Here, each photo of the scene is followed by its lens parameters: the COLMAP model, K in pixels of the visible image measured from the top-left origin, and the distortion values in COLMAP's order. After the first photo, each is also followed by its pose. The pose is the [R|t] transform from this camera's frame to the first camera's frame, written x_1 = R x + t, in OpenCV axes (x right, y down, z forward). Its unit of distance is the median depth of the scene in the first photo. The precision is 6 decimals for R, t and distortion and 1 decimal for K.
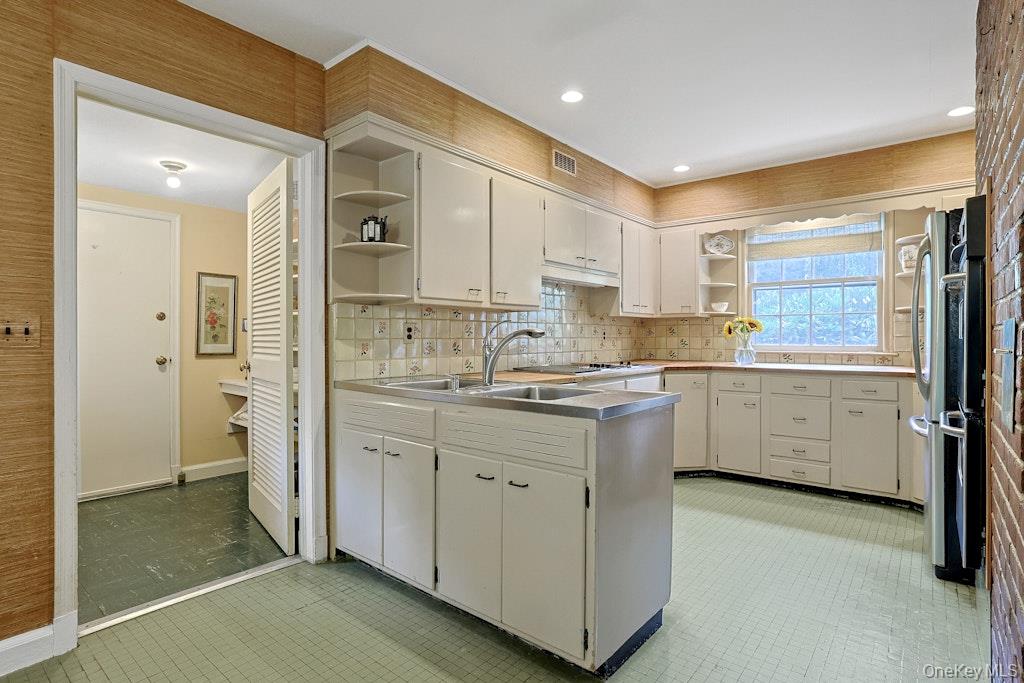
lens RADIAL K [[531.4, 0, 521.1], [0, 531.4, 338.3], [0, 0, 1]] dist [-0.020318, 0.000367]
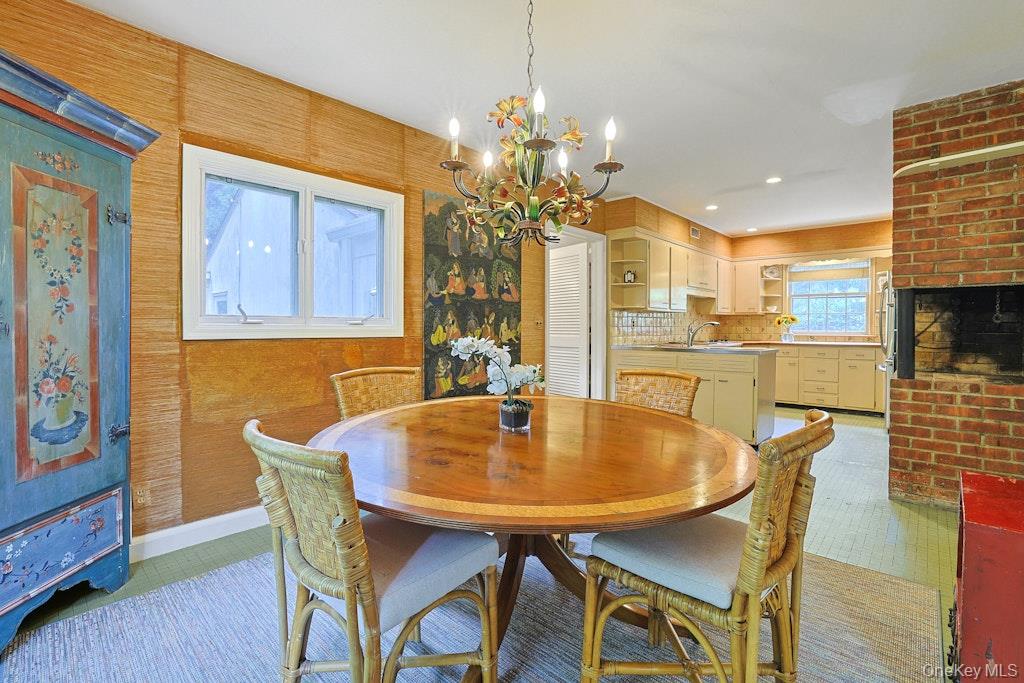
lens RADIAL K [[475.0, 0, 515.2], [0, 475.0, 336.1], [0, 0, 1]] dist [-0.036073, 0.005930]
pose [[0.998407, 0.003644, -0.056300, -0.410562], [-0.002625, 0.999832, 0.018159, 0.004143], [0.056357, -0.017982, 0.998249, -0.631301]]
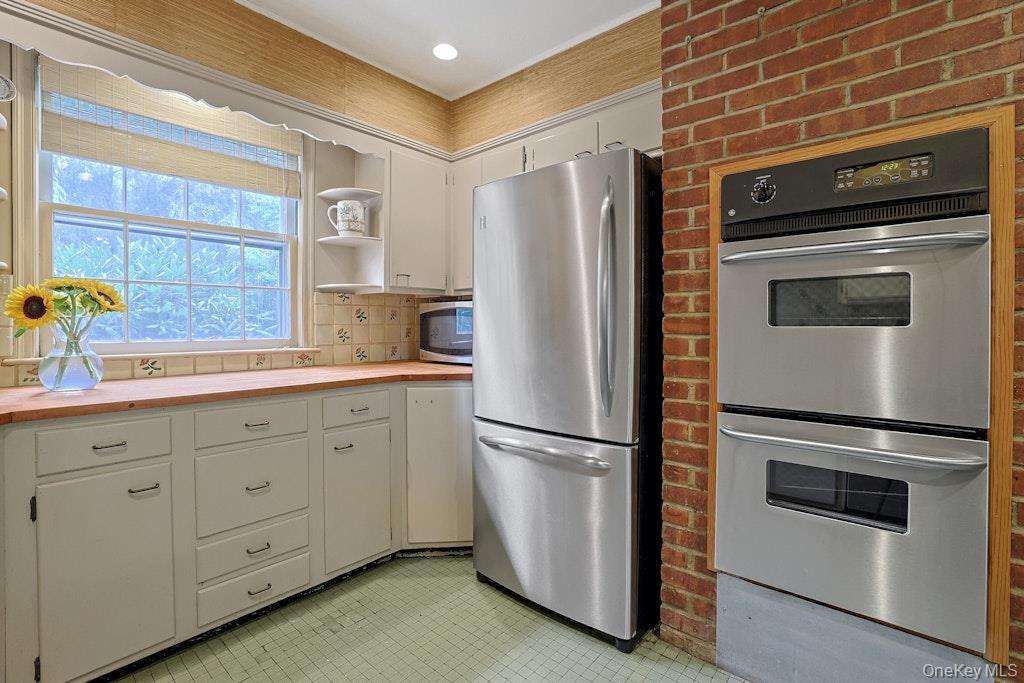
lens RADIAL K [[475.0, 0, 498.6], [0, 475.0, 329.3], [0, 0, 1]] dist [-0.036073, 0.005930]
pose [[0.058349, -0.006637, 0.998274, 0.082505], [0.004700, 0.999969, 0.006373, -0.000435], [-0.998285, 0.004320, 0.058379, 0.686519]]
